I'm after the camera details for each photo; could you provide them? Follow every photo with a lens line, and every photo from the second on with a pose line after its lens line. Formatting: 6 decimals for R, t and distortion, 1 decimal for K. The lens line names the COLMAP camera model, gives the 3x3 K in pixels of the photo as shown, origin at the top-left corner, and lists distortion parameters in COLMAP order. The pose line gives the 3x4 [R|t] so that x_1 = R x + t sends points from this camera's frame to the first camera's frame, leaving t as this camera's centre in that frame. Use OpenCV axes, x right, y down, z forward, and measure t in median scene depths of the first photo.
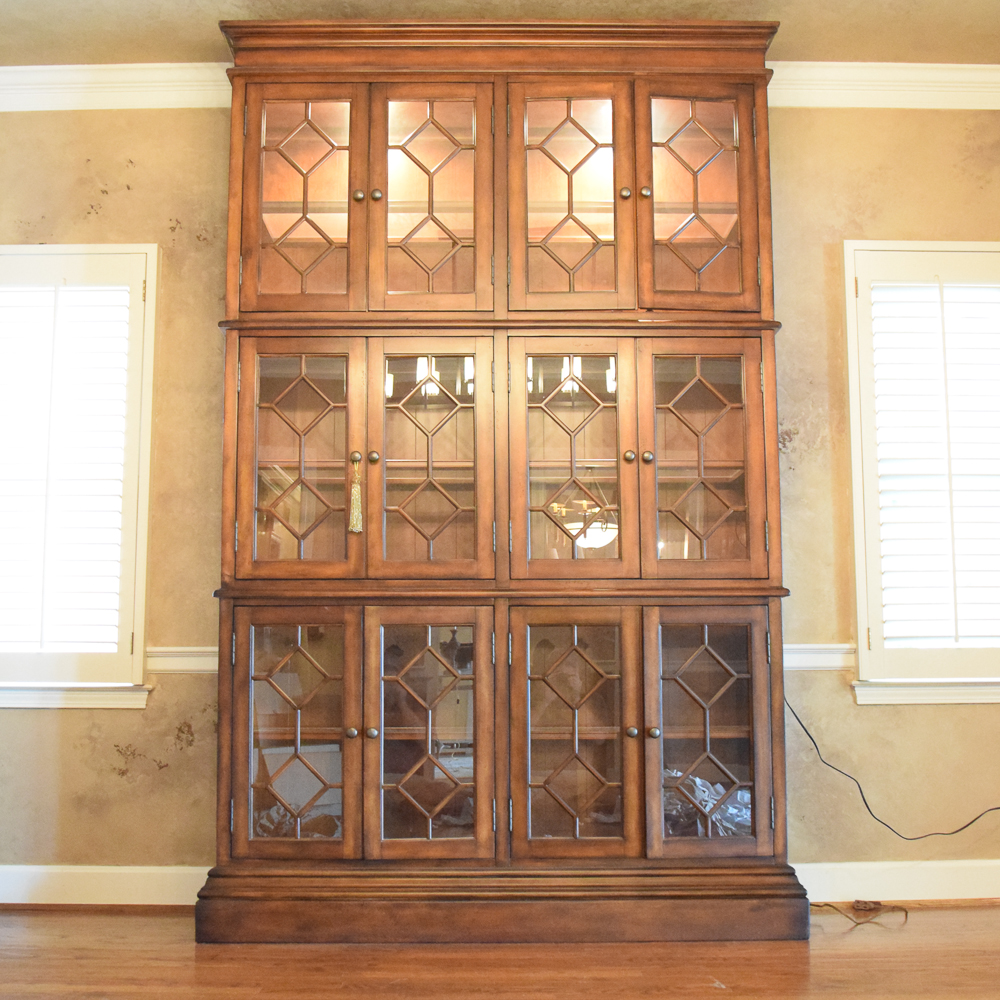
lens RADIAL K [[1373.7, 0, 503.2], [0, 1373.7, 514.1], [0, 0, 1]] dist [-0.095245, 0.002754]
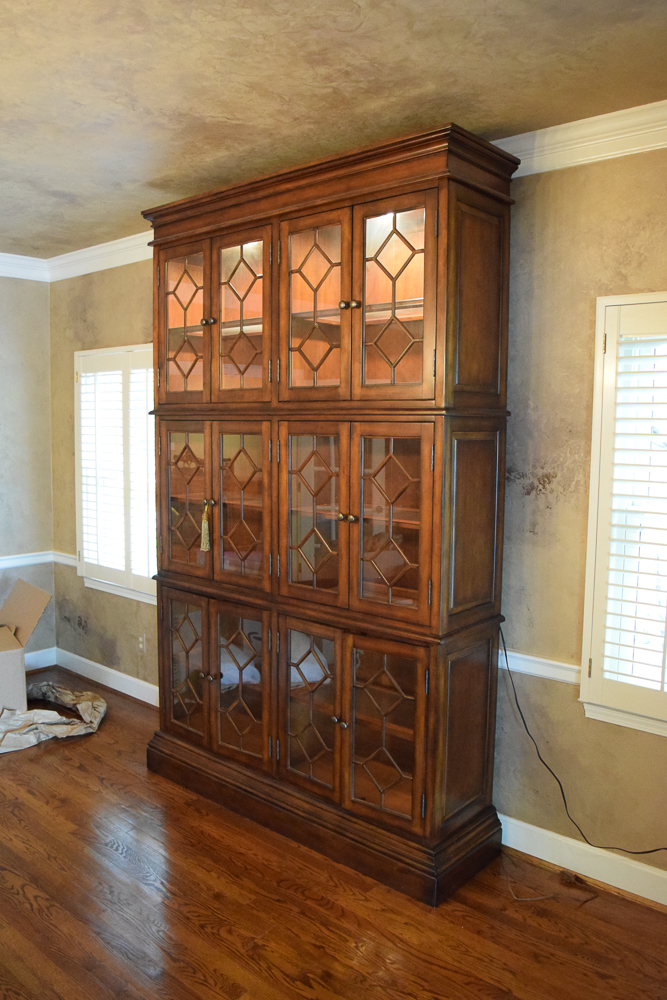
lens RADIAL K [[793.8, 0, 333.5], [0, 793.8, 500.0], [0, 0, 1]] dist [-0.094785, 0.016445]
pose [[0.741085, 0.075070, -0.667201, 0.569968], [0.066471, 0.980644, 0.184169, -0.190722], [0.668112, -0.180835, 0.721751, 0.441876]]
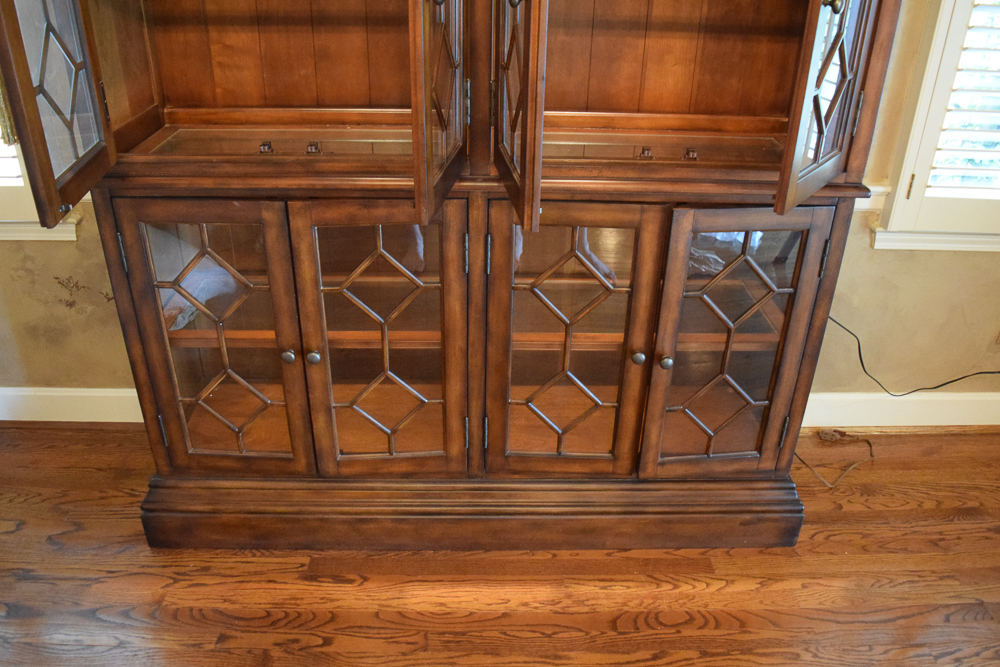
lens RADIAL K [[787.4, 0, 500.0], [0, 787.4, 333.5], [0, 0, 1]] dist [-0.095988, 0.017618]
pose [[0.999615, 0.015923, 0.022703, 0.002123], [-0.026142, 0.814205, 0.579988, -0.111266], [-0.009249, -0.580359, 0.814308, 0.596683]]
